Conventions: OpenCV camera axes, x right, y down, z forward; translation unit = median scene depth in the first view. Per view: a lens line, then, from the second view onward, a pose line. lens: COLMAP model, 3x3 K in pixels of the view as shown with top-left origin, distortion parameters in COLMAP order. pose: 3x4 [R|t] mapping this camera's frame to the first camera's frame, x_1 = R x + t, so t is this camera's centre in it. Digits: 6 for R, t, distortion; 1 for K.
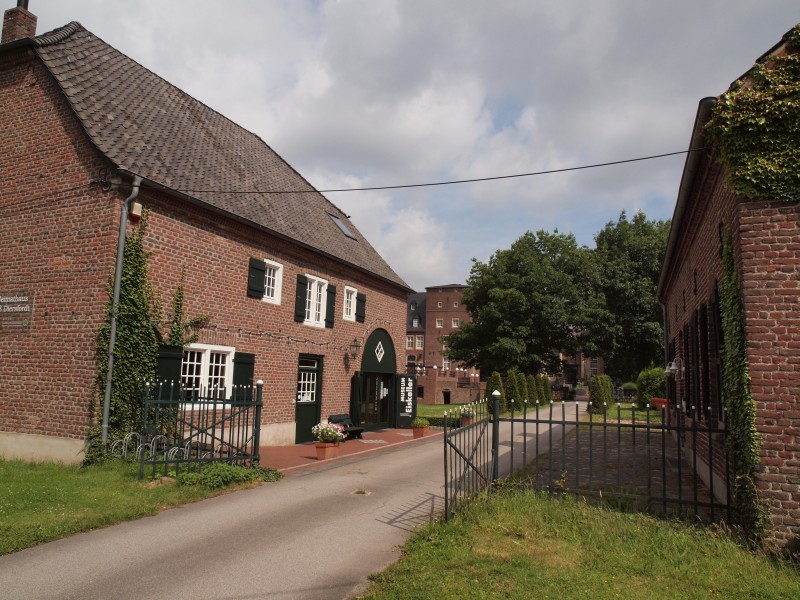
lens RADIAL K [[614.0, 0, 400.0], [0, 614.0, 300.0], [0, 0, 1]] dist [-0.097351, 0.116633]
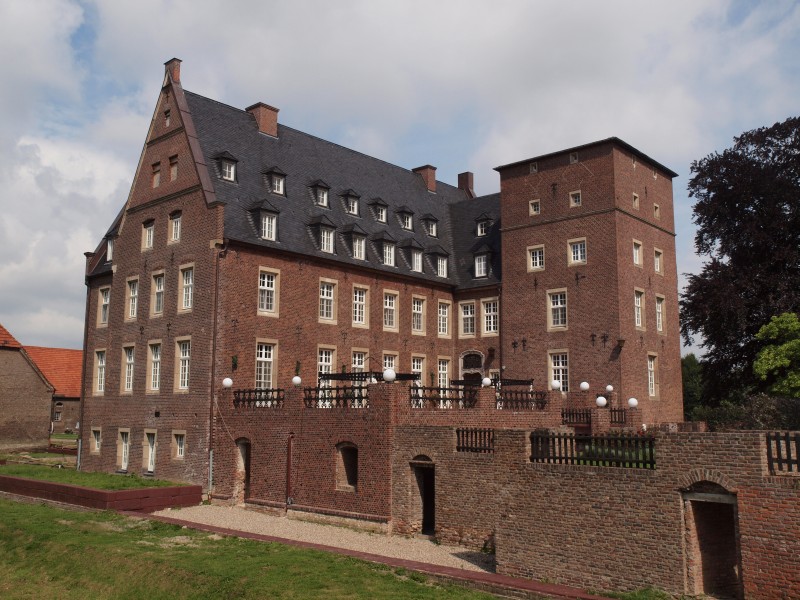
lens RADIAL K [[781.2, 0, 400.0], [0, 781.2, 300.0], [0, 0, 1]] dist [-0.010362, 0.019011]
pose [[0.930433, -0.083019, -0.356935, 0.149134], [0.073831, 0.996495, -0.039316, 0.073430], [0.358948, 0.010228, 0.933301, 0.547135]]
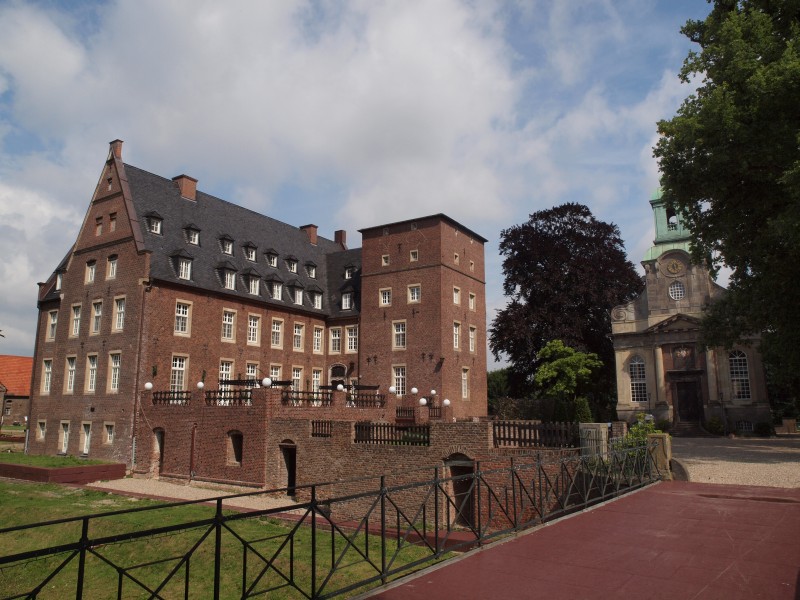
lens RADIAL K [[614.0, 0, 400.0], [0, 614.0, 300.0], [0, 0, 1]] dist [-0.097351, 0.116633]
pose [[0.977471, -0.068955, -0.199491, 0.171739], [0.057498, 0.996377, -0.062669, 0.070941], [0.203089, 0.049786, 0.977894, 0.520788]]
